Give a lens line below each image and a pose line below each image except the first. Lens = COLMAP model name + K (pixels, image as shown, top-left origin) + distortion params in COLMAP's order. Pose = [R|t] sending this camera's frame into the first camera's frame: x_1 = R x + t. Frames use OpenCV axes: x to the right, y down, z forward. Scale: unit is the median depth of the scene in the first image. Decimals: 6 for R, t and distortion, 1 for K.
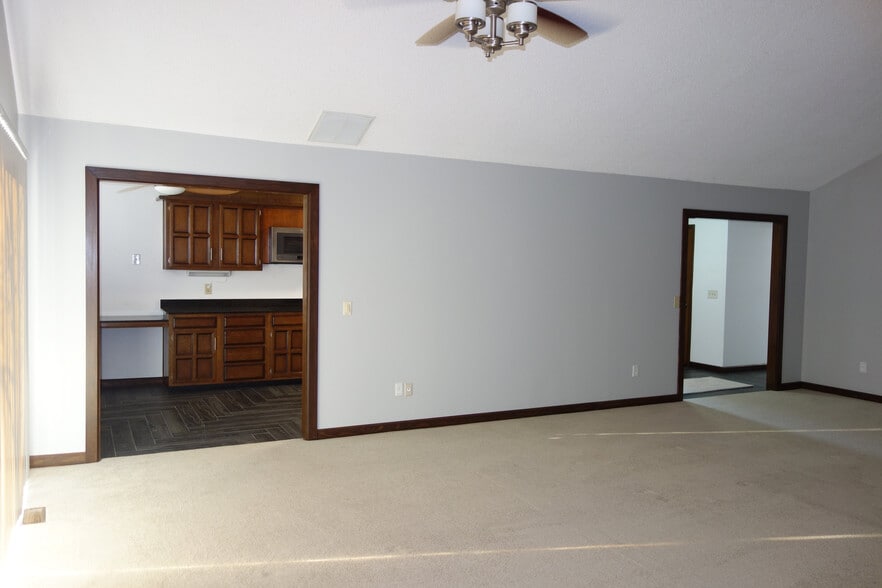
lens RADIAL K [[696.0, 0, 445.5], [0, 696.0, 295.9], [0, 0, 1]] dist [0.010097, -0.001956]
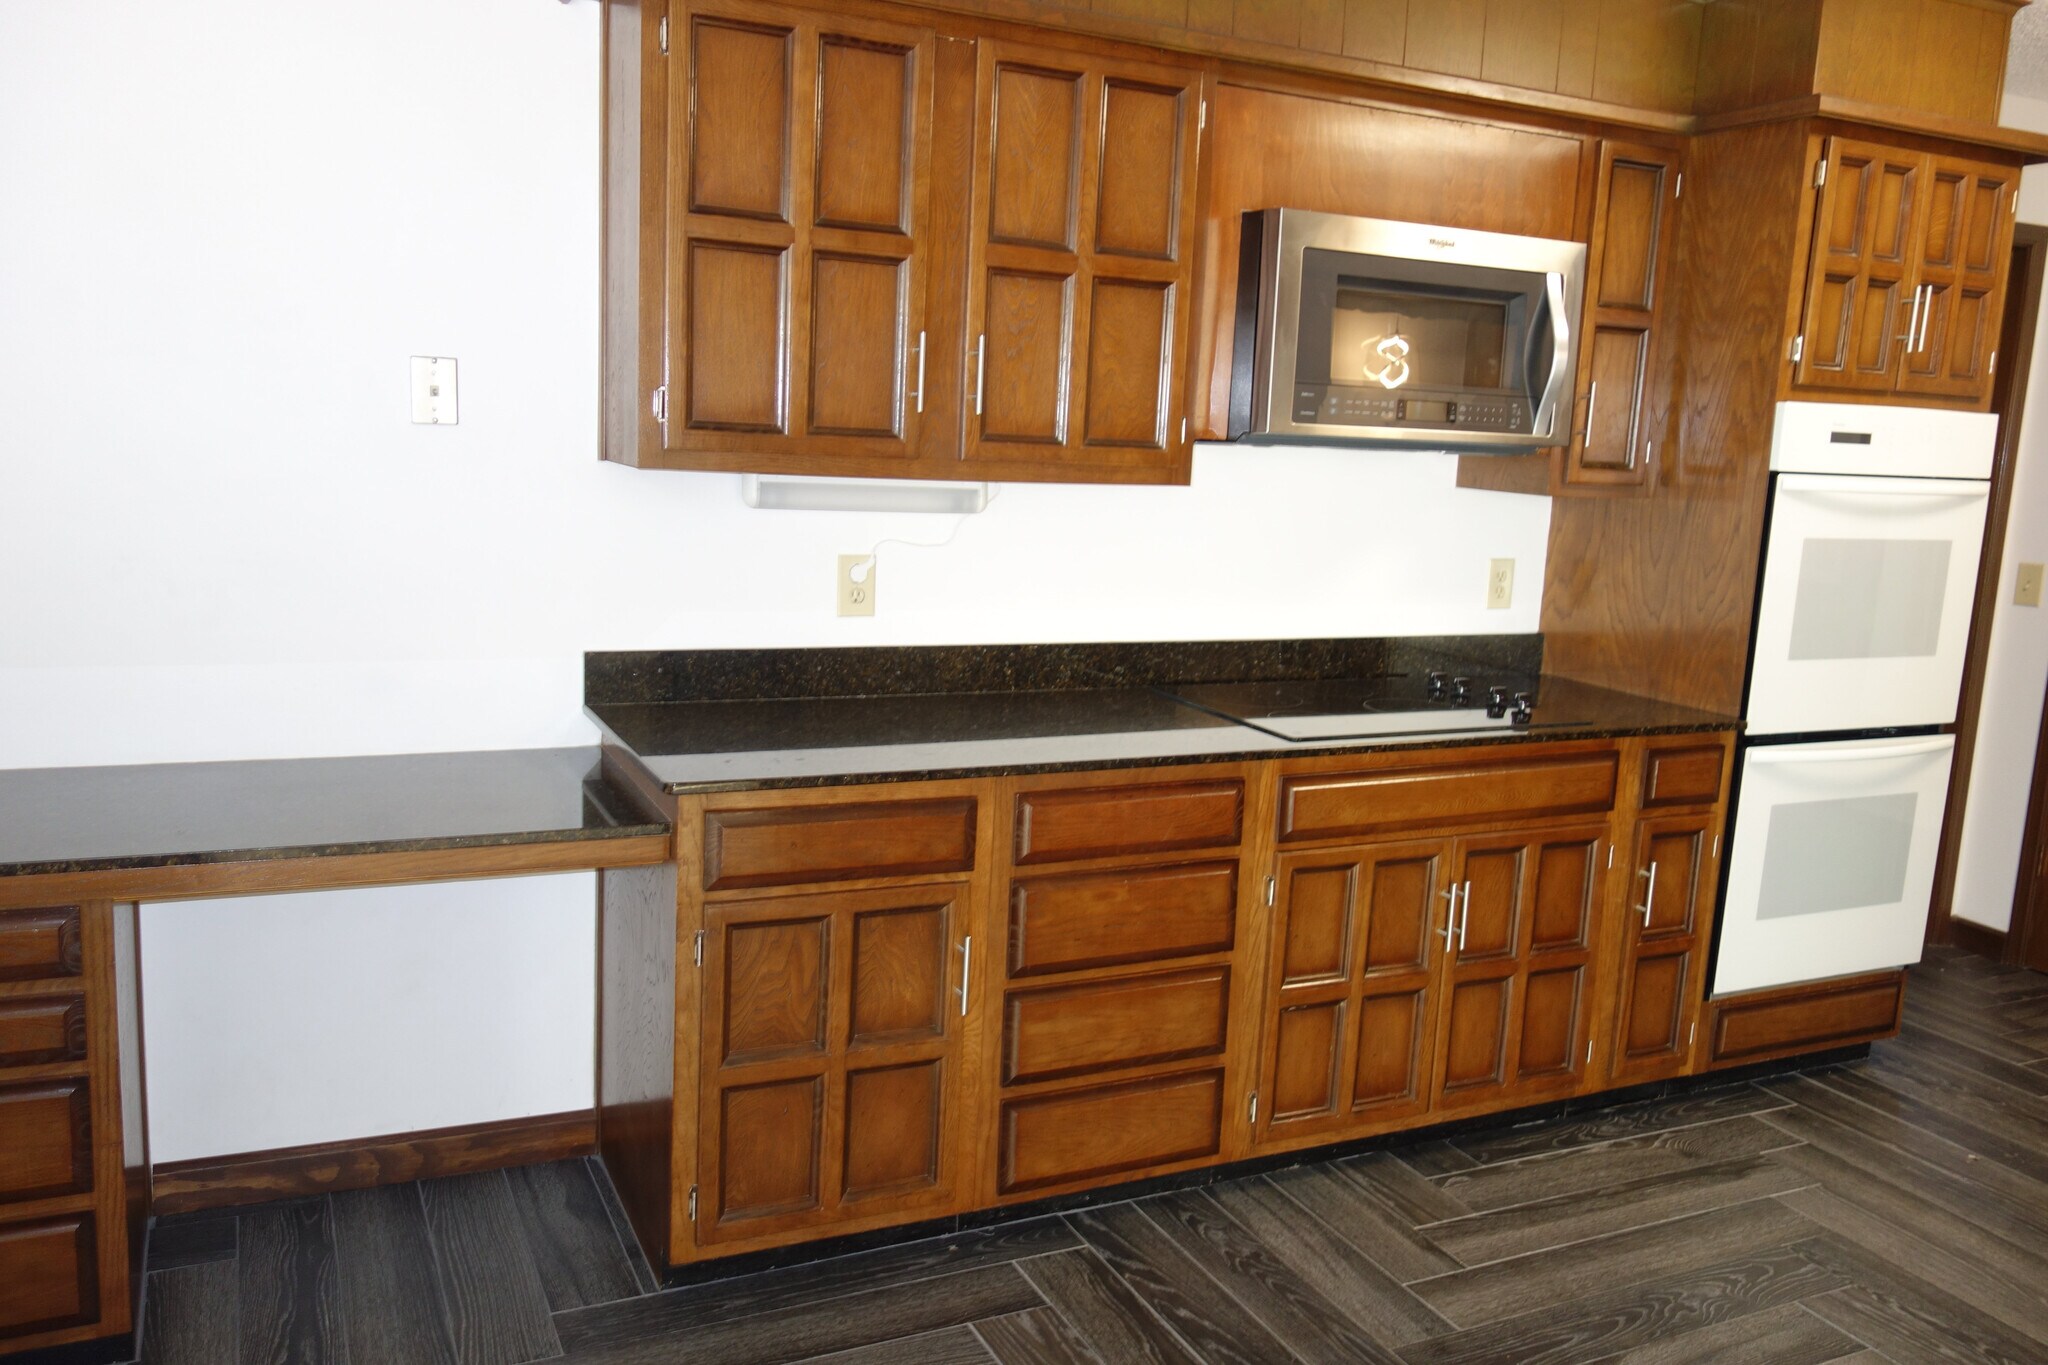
lens RADIAL K [[1616.1, 0, 1032.1], [0, 1616.1, 677.7], [0, 0, 1]] dist [0.010097, -0.001956]
pose [[0.999378, 0.034559, -0.007074, -0.305754], [-0.033408, 0.991625, 0.124756, -0.038414], [0.011327, -0.124442, 0.992162, 0.638764]]
